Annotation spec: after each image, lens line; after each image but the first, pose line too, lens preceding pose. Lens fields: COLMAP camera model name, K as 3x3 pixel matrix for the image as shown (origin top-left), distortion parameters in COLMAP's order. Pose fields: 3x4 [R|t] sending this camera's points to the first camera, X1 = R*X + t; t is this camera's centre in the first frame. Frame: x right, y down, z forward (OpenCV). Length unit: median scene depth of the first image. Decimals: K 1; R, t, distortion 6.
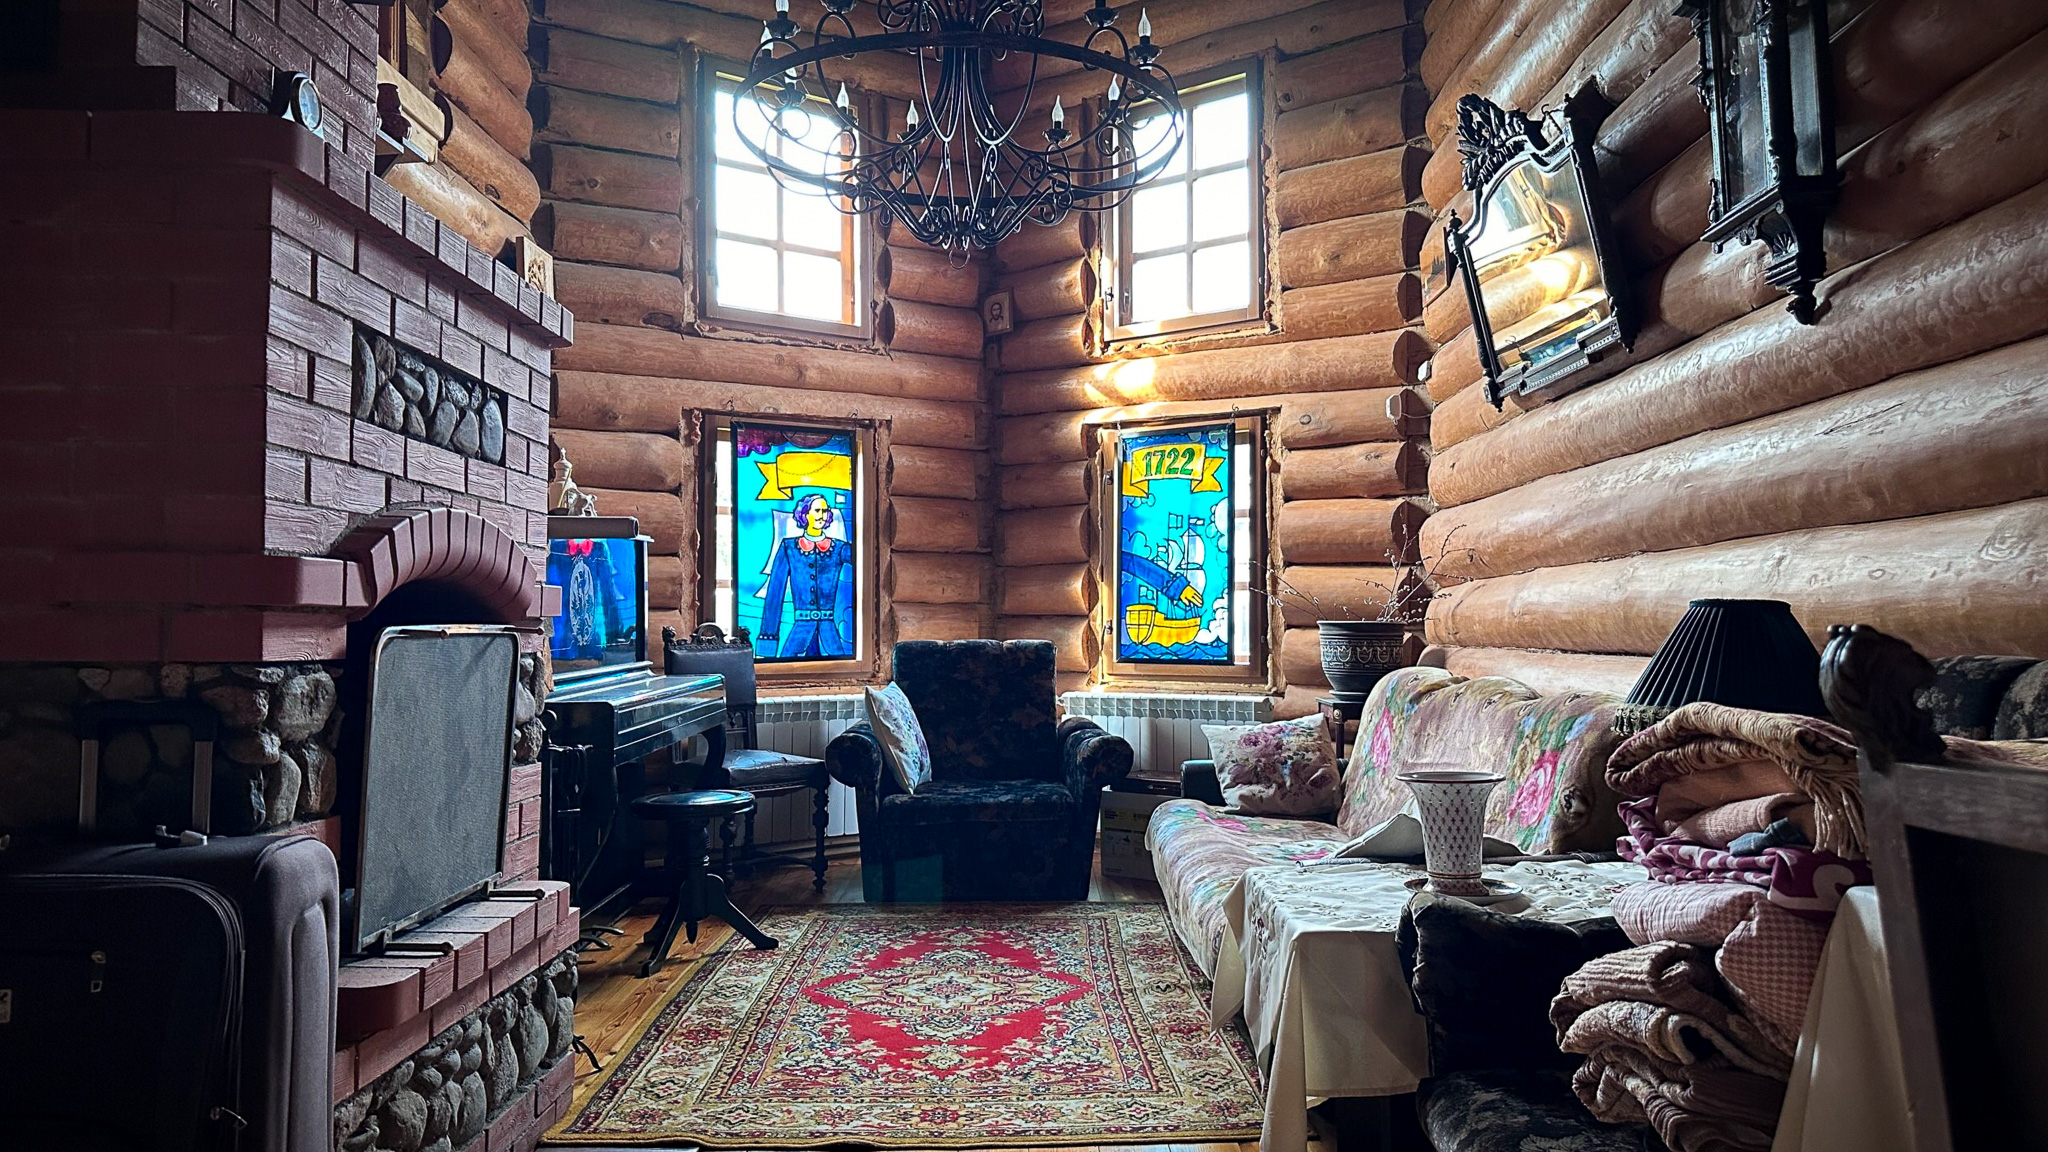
lens RADIAL K [[1399.0, 0, 1019.8], [0, 1399.0, 586.5], [0, 0, 1]] dist [0.149515, -0.261262]
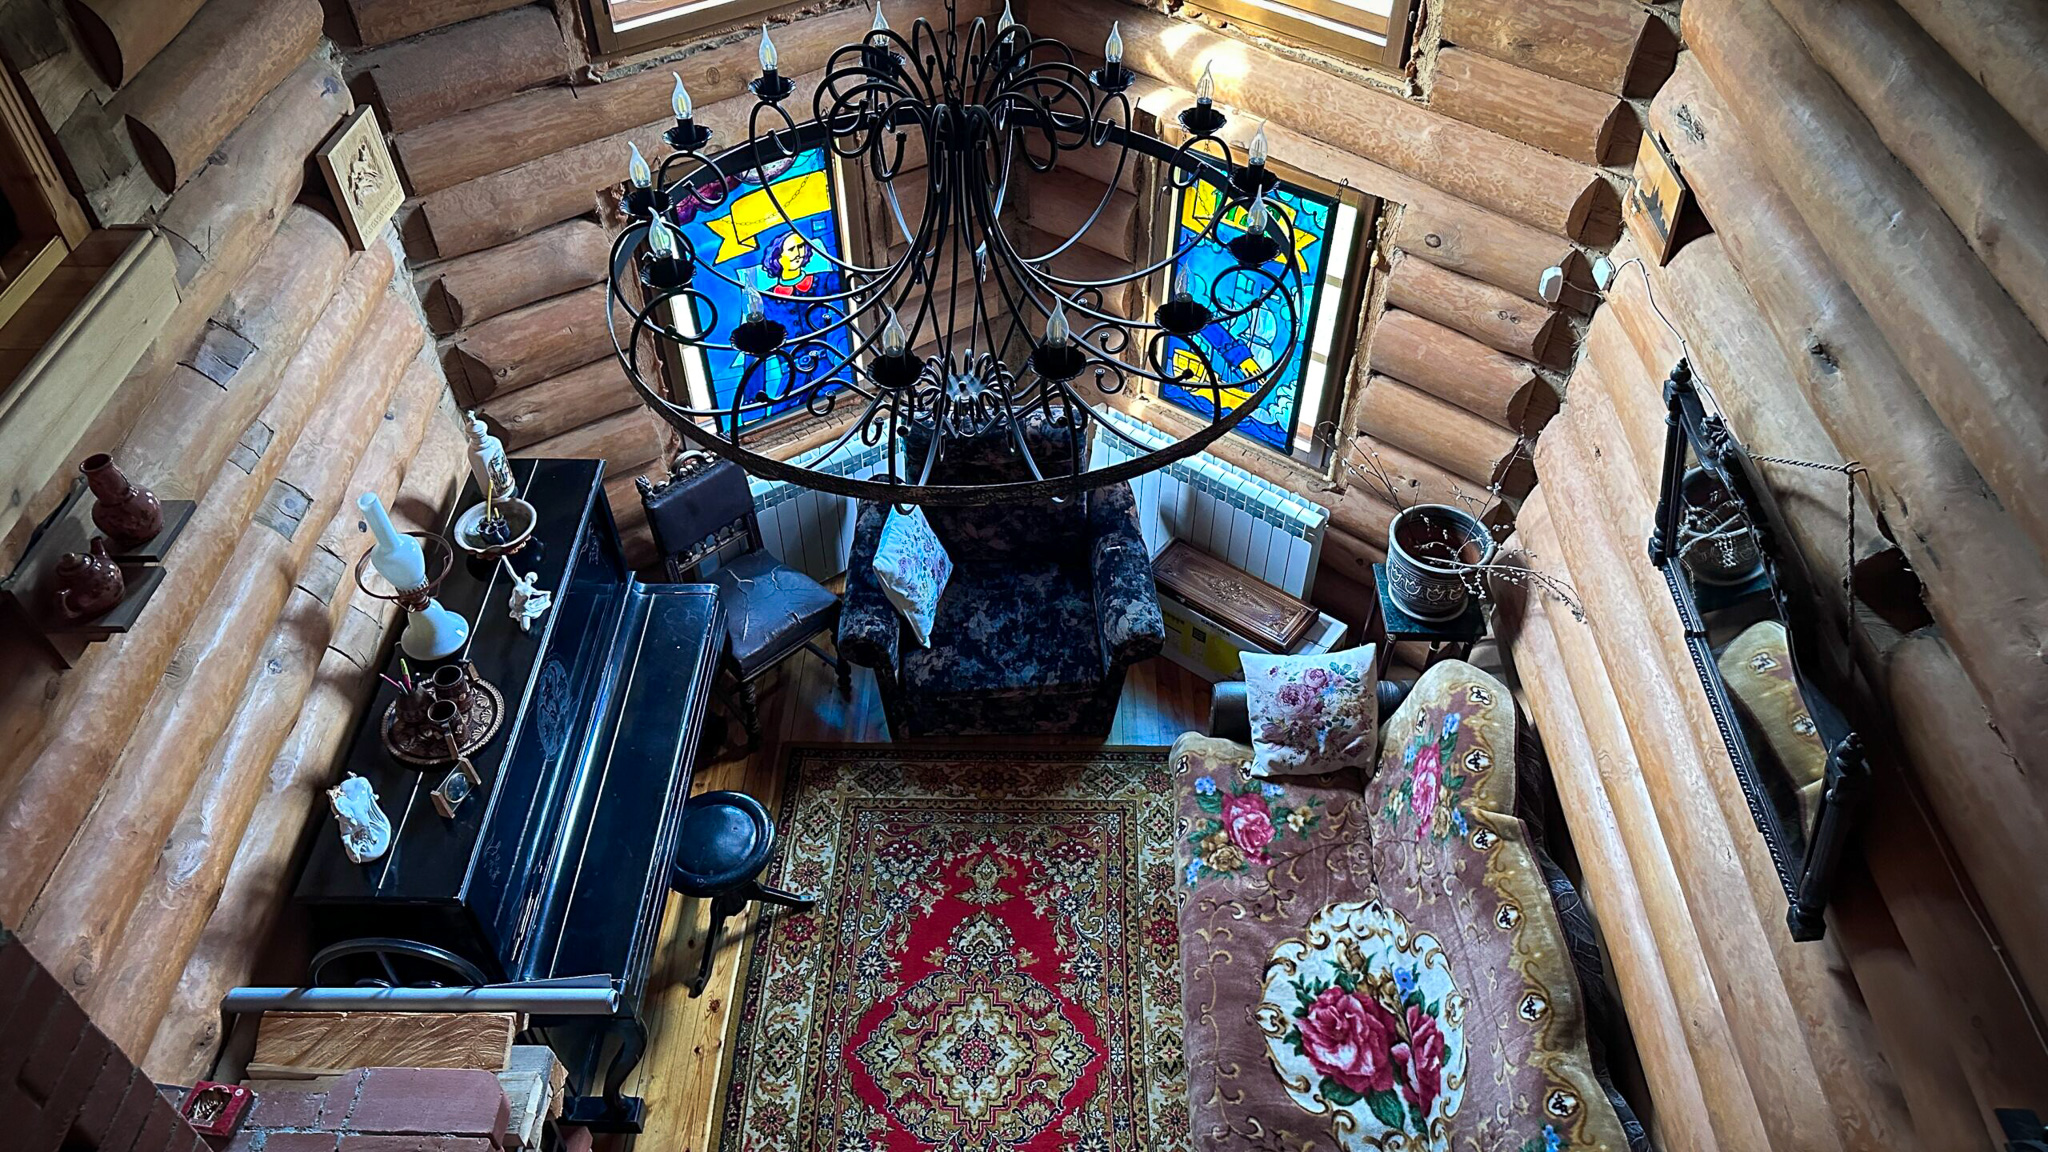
lens RADIAL K [[1399.0, 0, 1019.8], [0, 1399.0, 586.5], [0, 0, 1]] dist [0.149515, -0.261262]
pose [[0.999856, 0.010855, -0.013028, -0.004043], [0.001778, 0.696938, 0.717129, -0.516762], [0.016865, -0.717049, 0.696819, 0.331054]]
